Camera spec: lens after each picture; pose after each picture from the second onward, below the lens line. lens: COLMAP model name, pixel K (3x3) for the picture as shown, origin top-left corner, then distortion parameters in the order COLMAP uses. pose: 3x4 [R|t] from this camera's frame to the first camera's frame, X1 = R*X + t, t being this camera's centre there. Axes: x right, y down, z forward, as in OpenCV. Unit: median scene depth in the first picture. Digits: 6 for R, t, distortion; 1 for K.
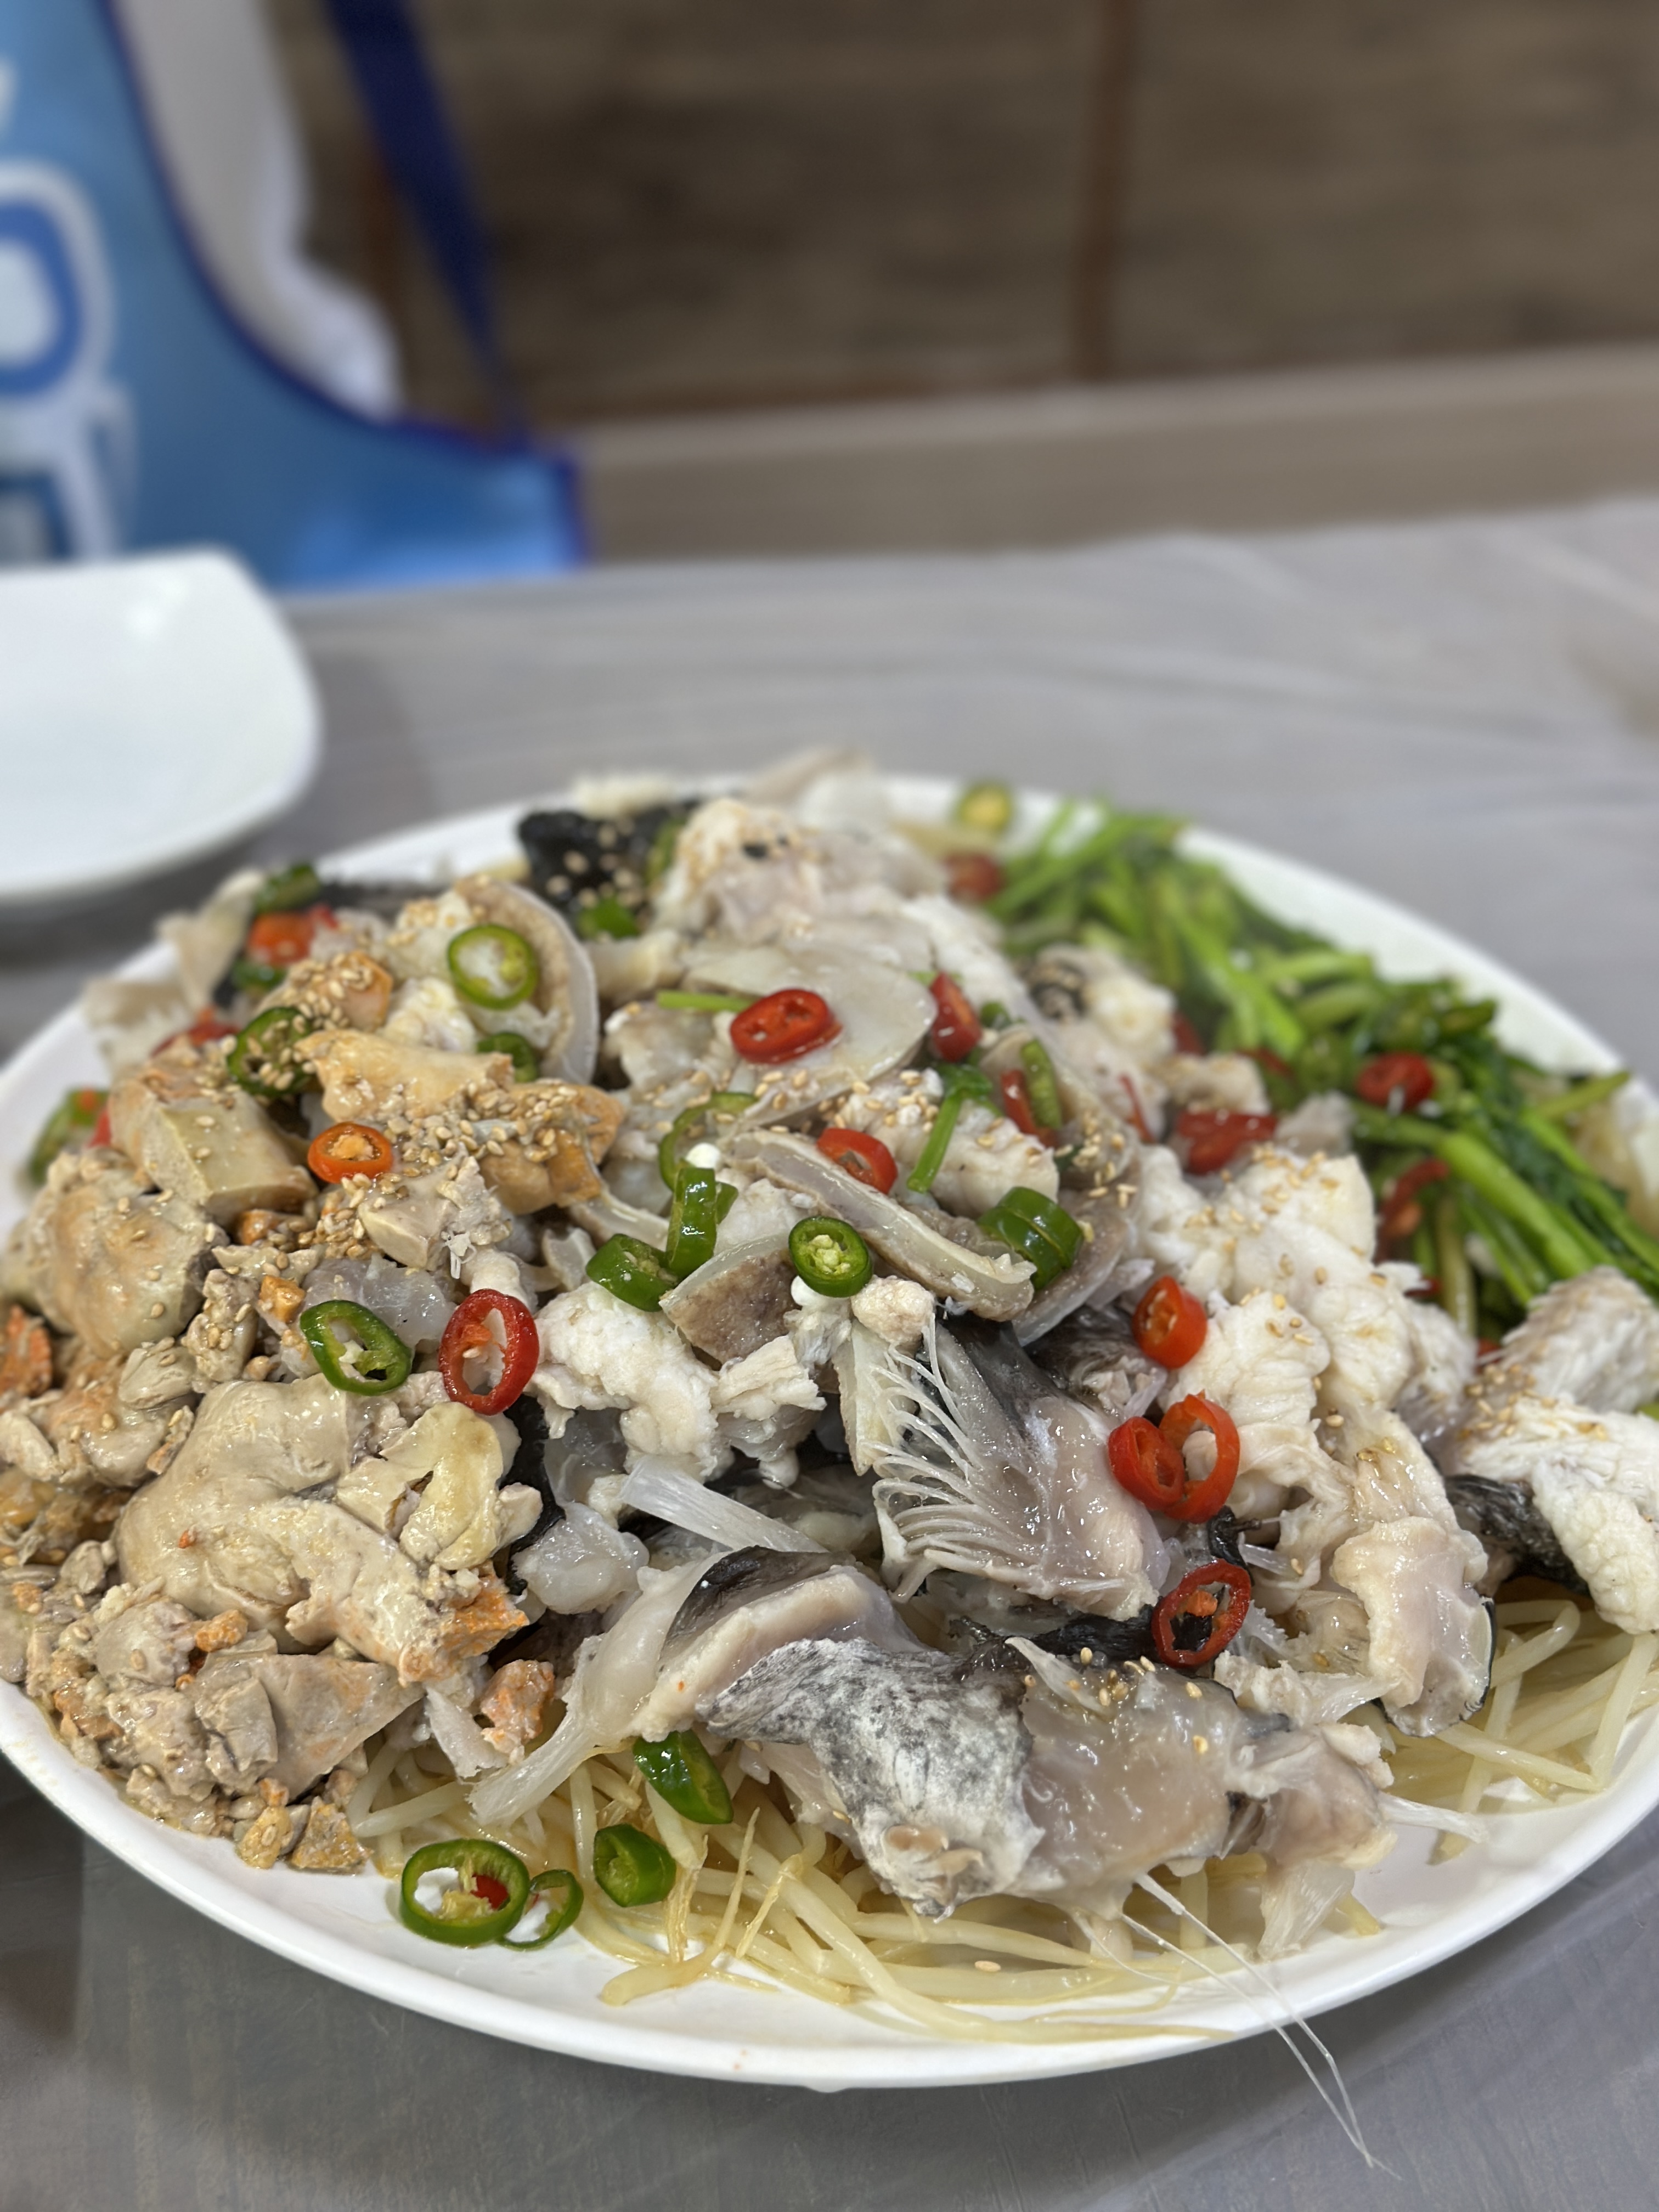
lens RADIAL K [[3124.2, 0, 829.5], [0, 3124.2, 1106.0], [0, 0, 1]] dist [-0.007600, 0.020841]
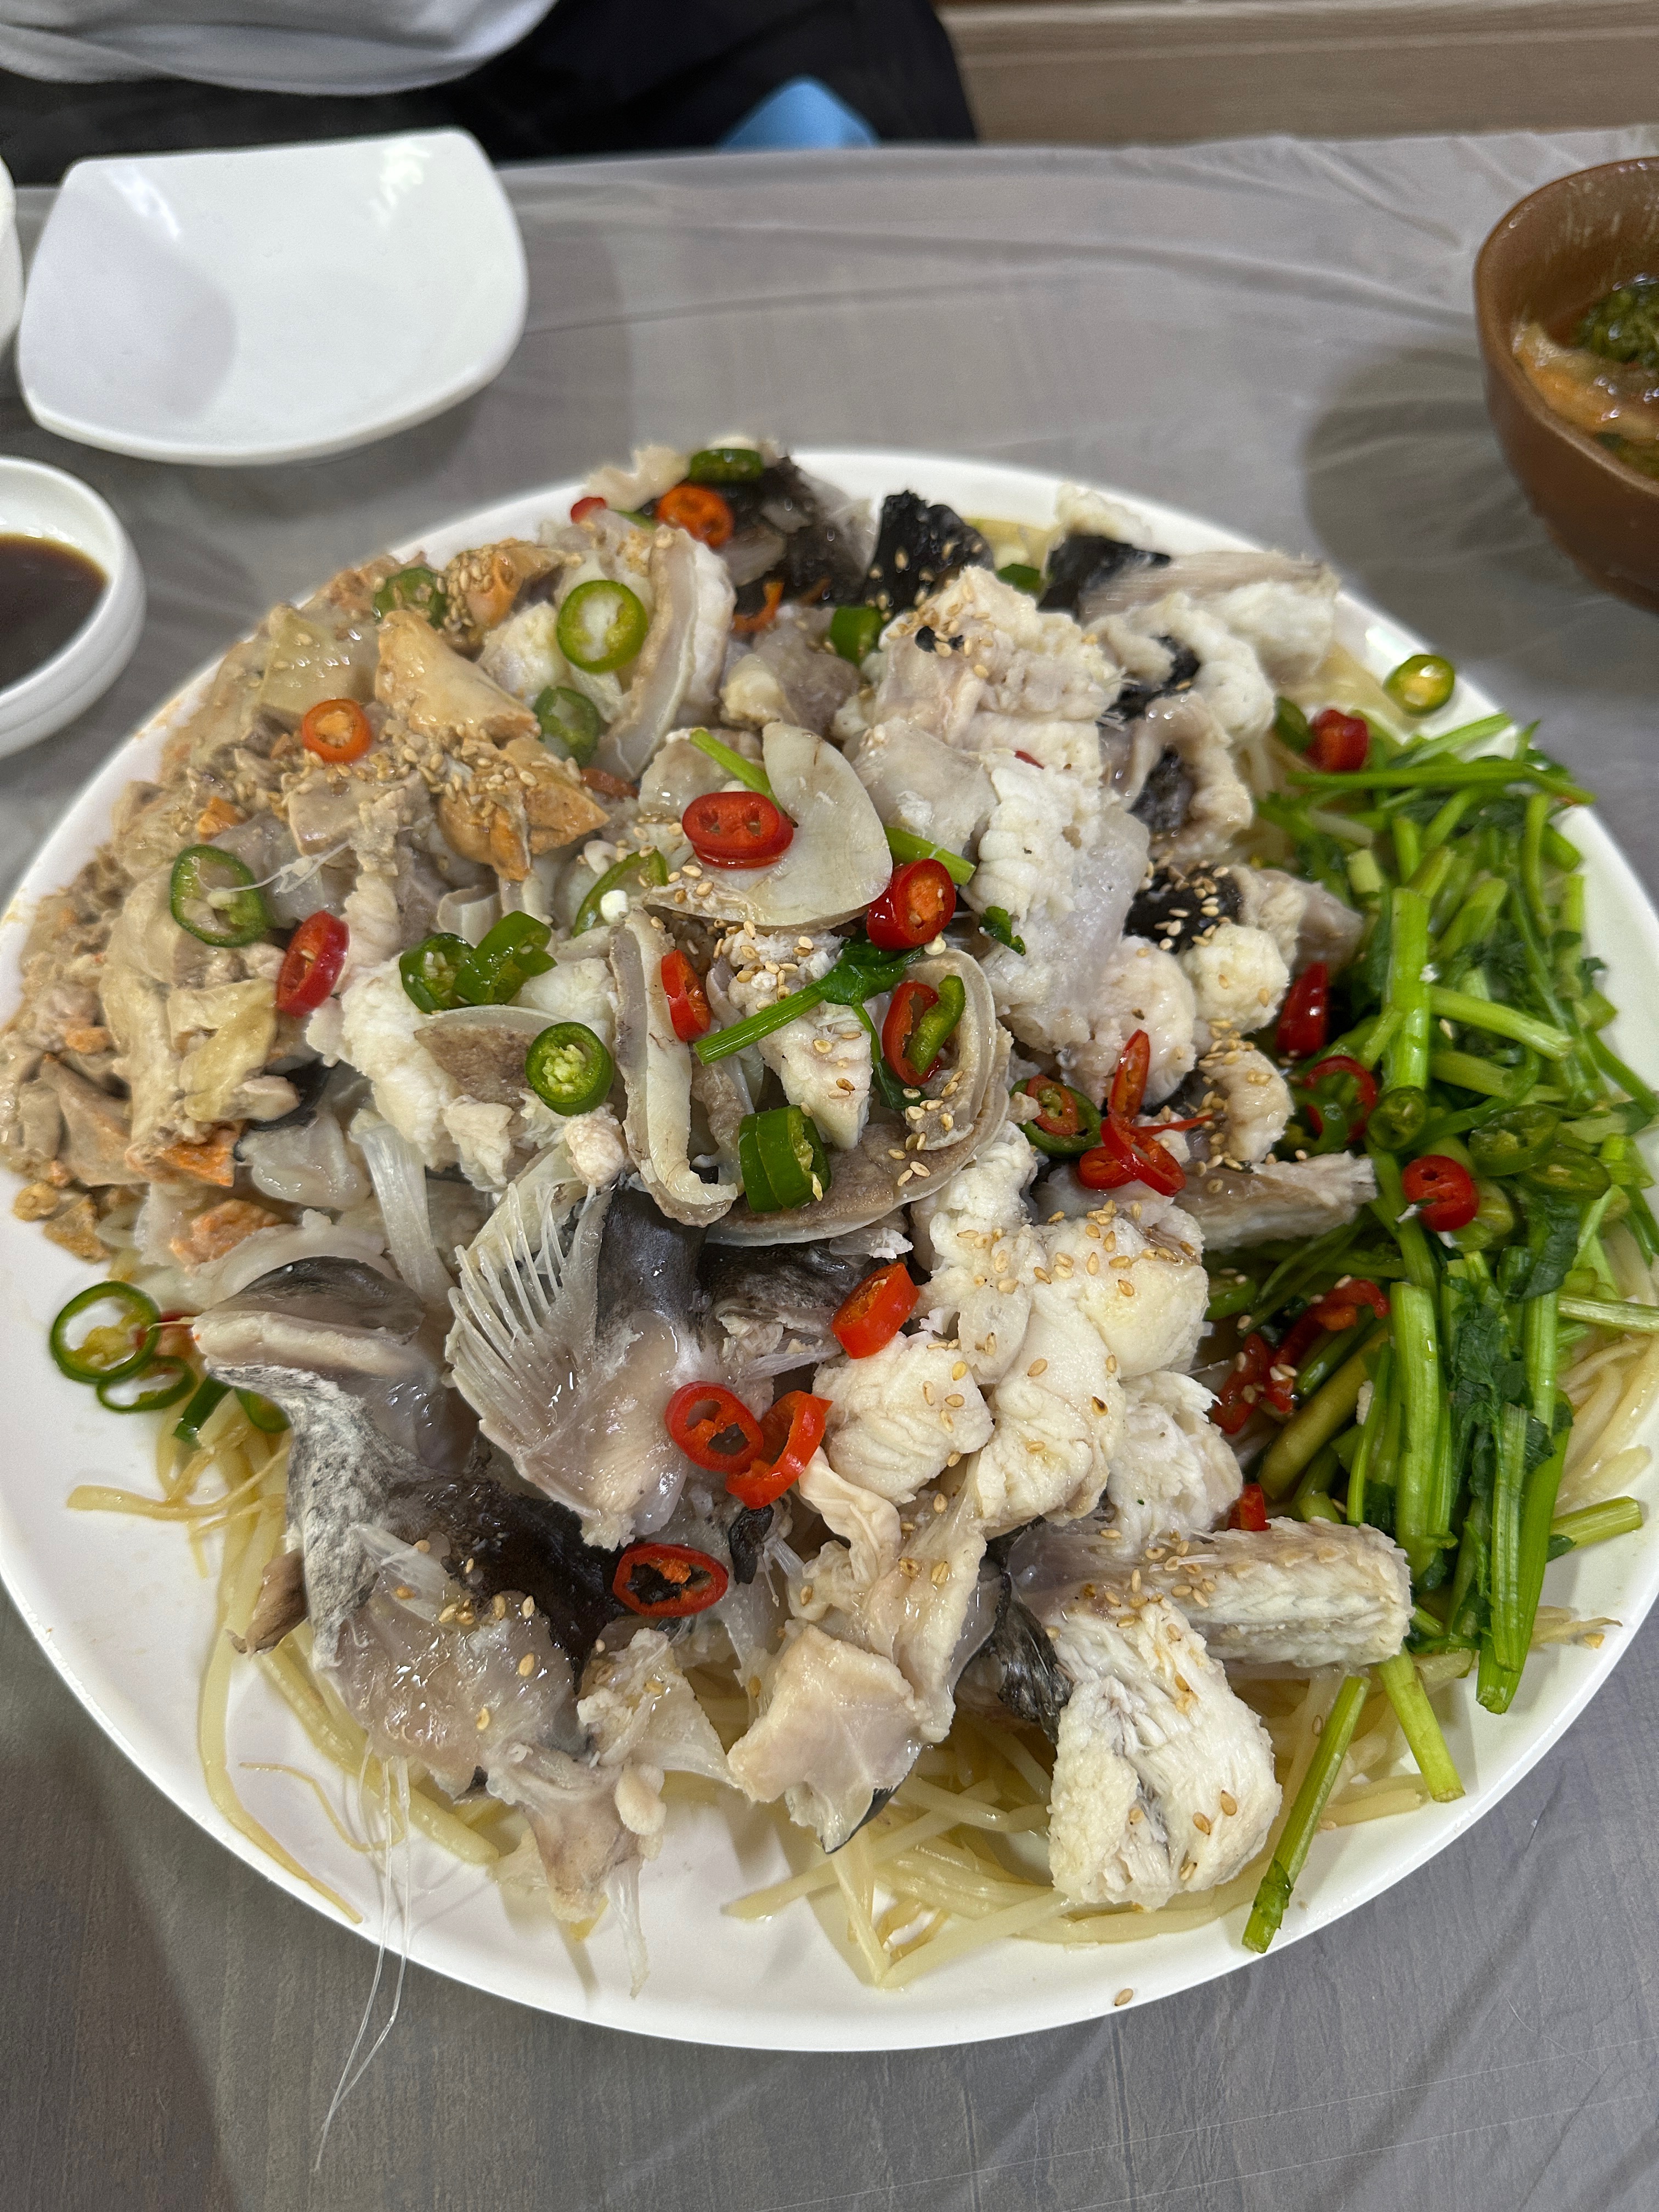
lens RADIAL K [[1679.0, 0, 829.5], [0, 1679.0, 1106.0], [0, 0, 1]] dist [0.067985, -0.001342]
pose [[0.731186, 0.576543, -0.364644, 0.253402], [-0.404793, 0.796941, 0.448360, -0.208566], [0.549099, -0.180229, 0.816093, 0.588102]]
